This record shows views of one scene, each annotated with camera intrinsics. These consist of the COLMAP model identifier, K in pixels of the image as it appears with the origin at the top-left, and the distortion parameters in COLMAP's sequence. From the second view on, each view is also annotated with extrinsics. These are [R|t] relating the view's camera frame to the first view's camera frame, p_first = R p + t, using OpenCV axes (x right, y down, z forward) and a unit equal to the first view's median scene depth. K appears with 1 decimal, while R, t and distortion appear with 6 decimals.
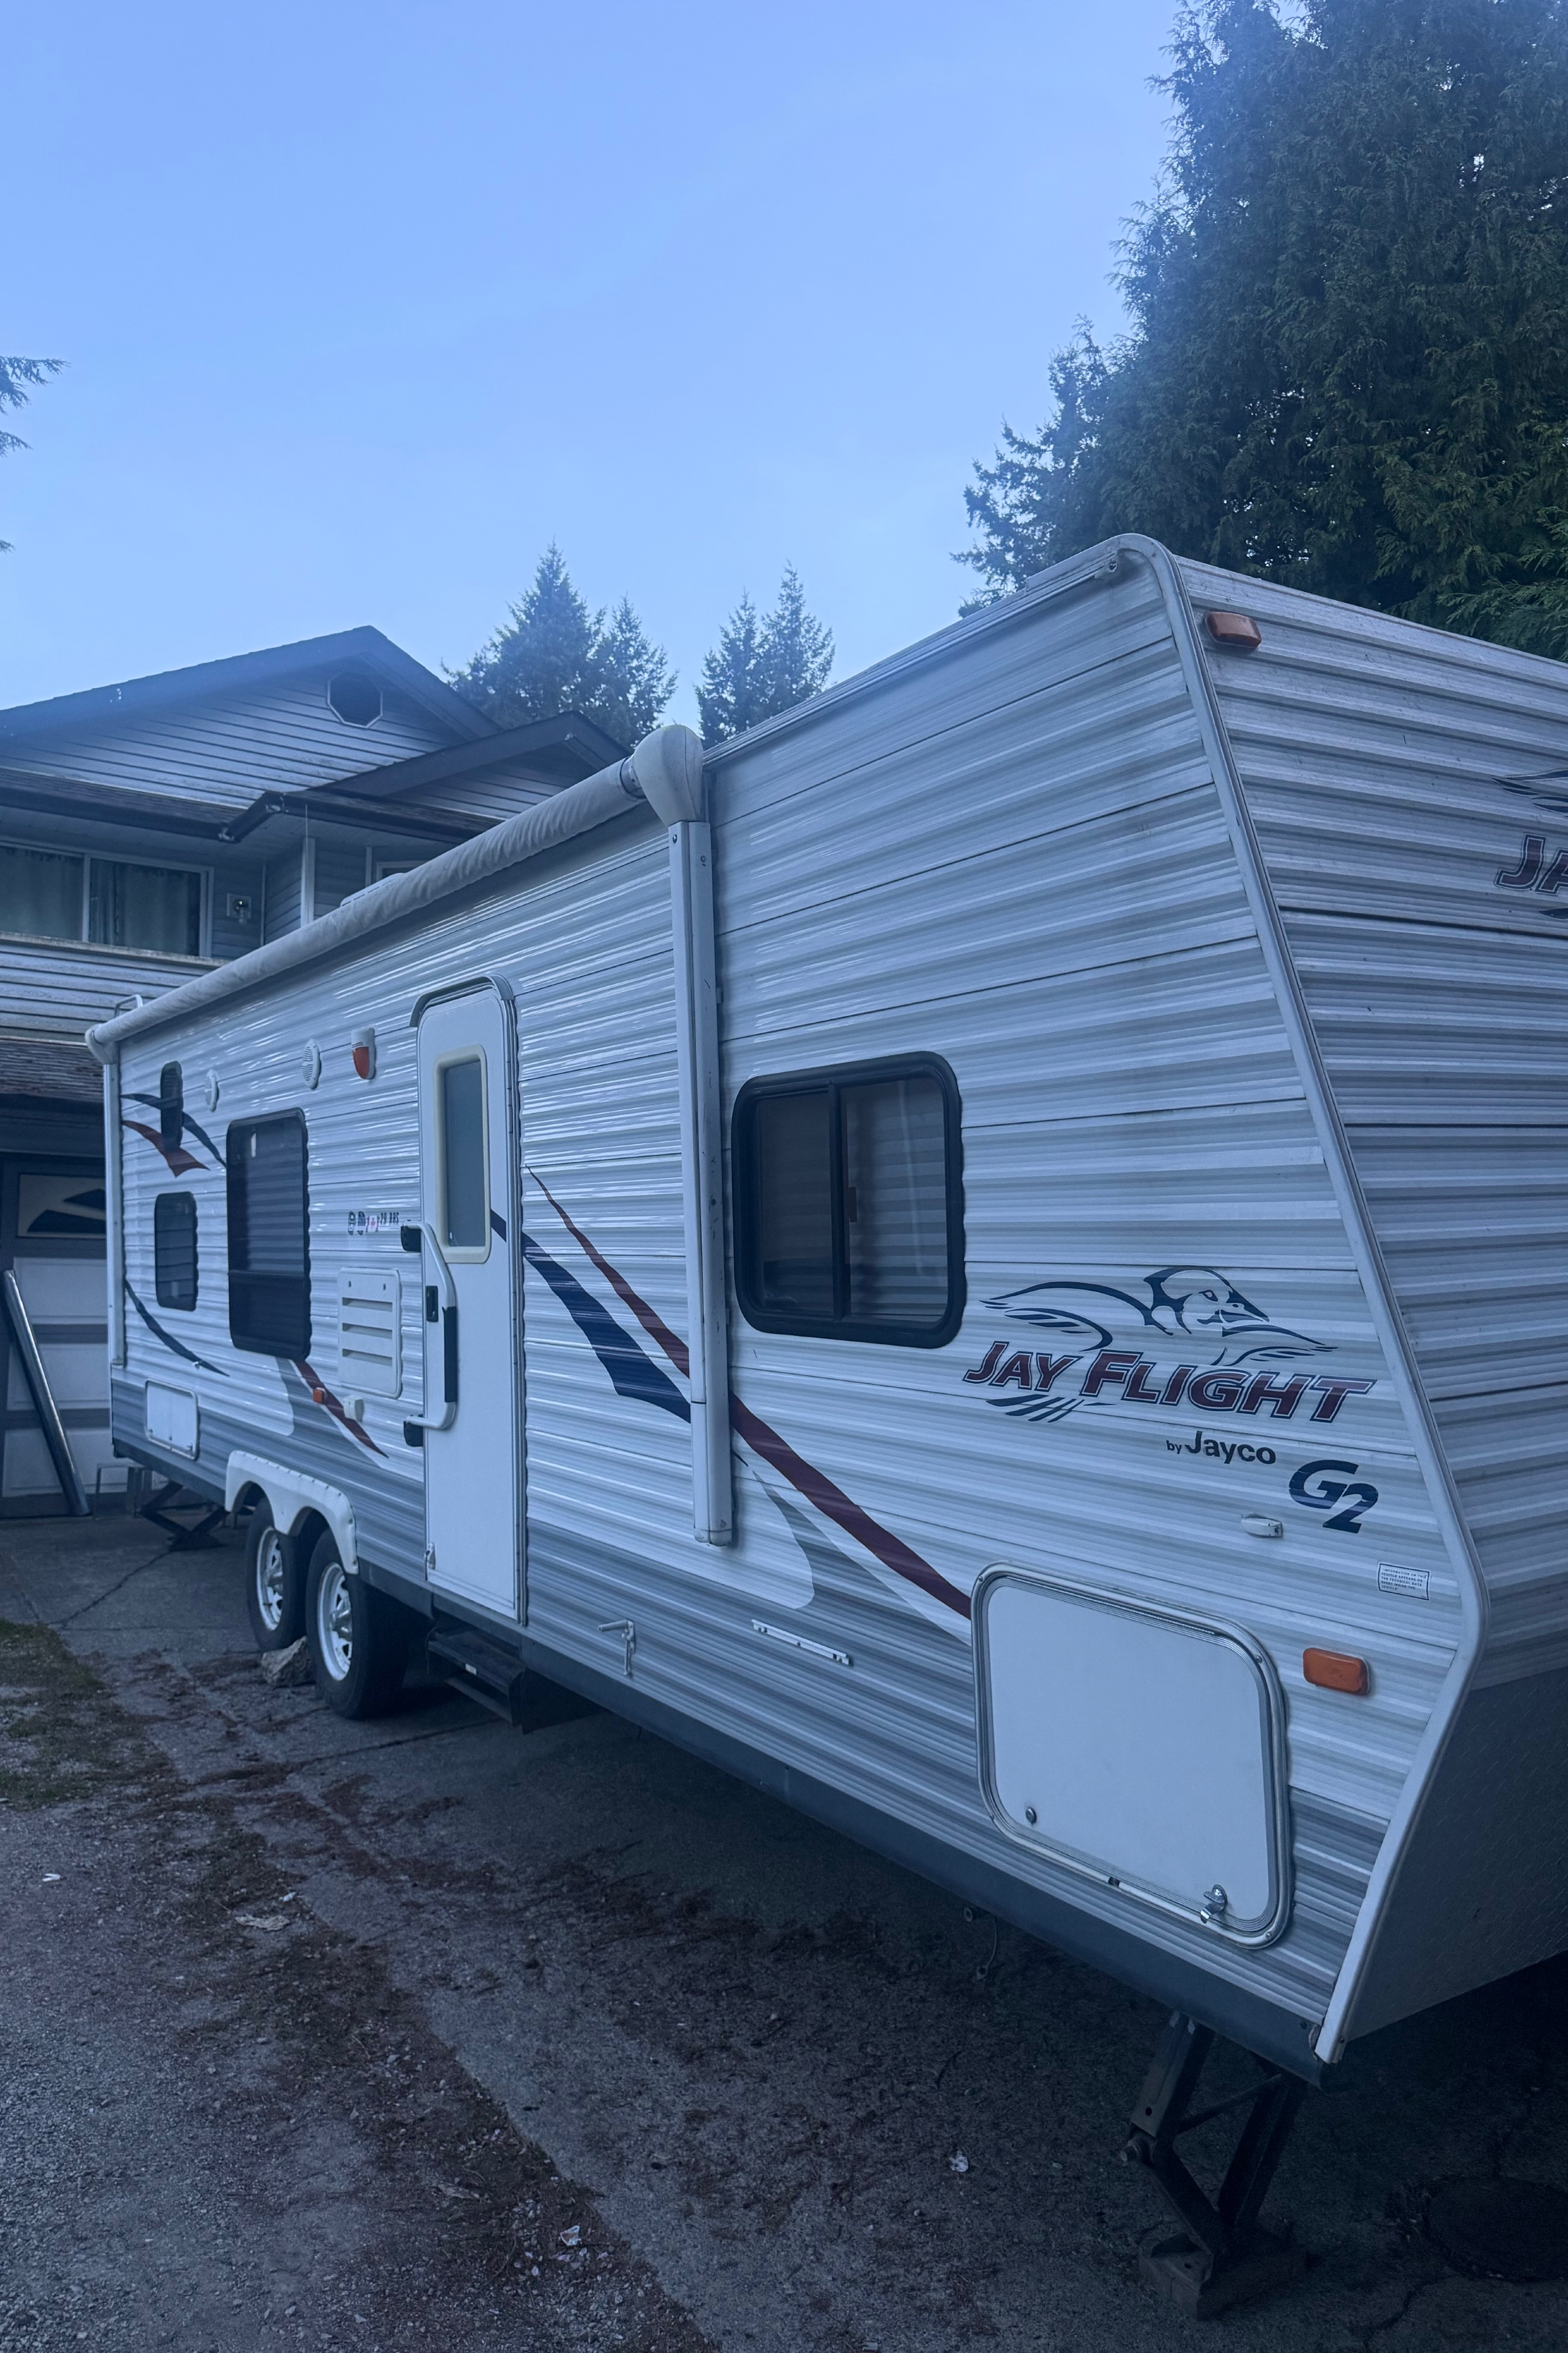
lens RADIAL K [[1596.0, 0, 784.0], [0, 1596.0, 1176.5], [0, 0, 1]] dist [0.022997, -0.060756]
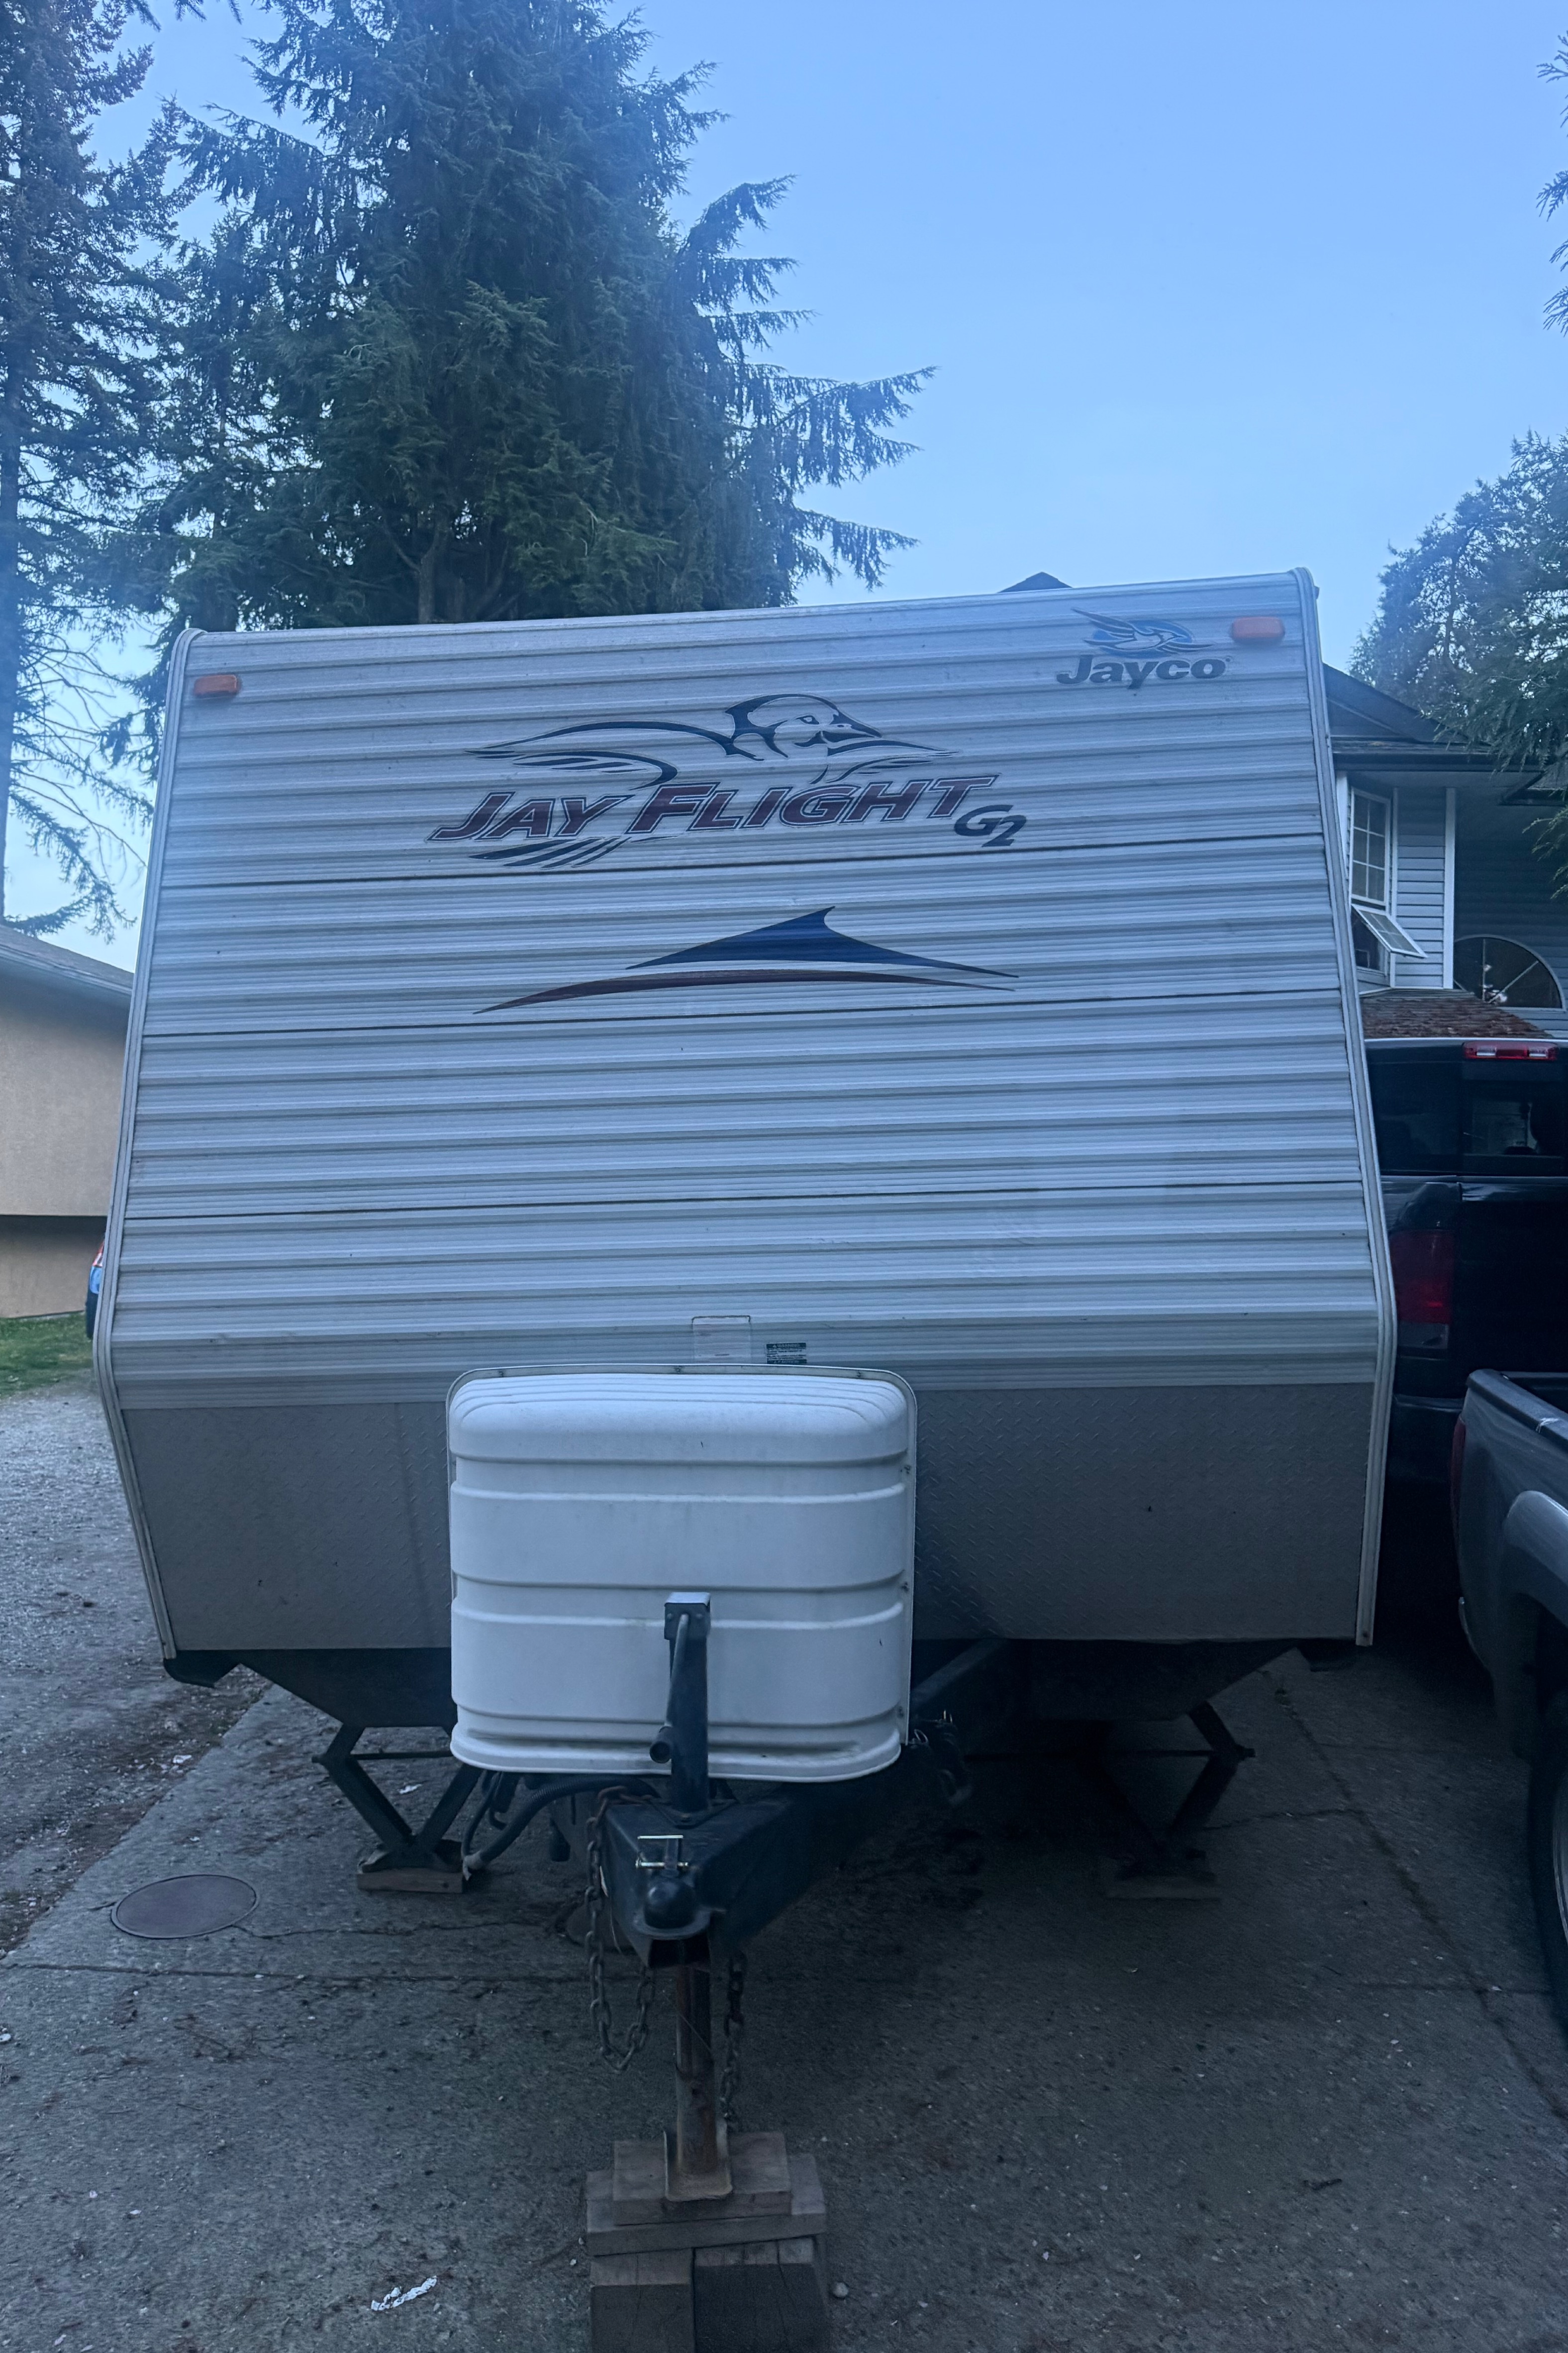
lens RADIAL K [[1596.0, 0, 784.0], [0, 1596.0, 1176.5], [0, 0, 1]] dist [0.022997, -0.060756]
pose [[0.796891, 0.001392, -0.604121, 1.230553], [0.030793, 0.998604, 0.042919, 0.033778], [0.603337, -0.052805, 0.795736, 0.117530]]
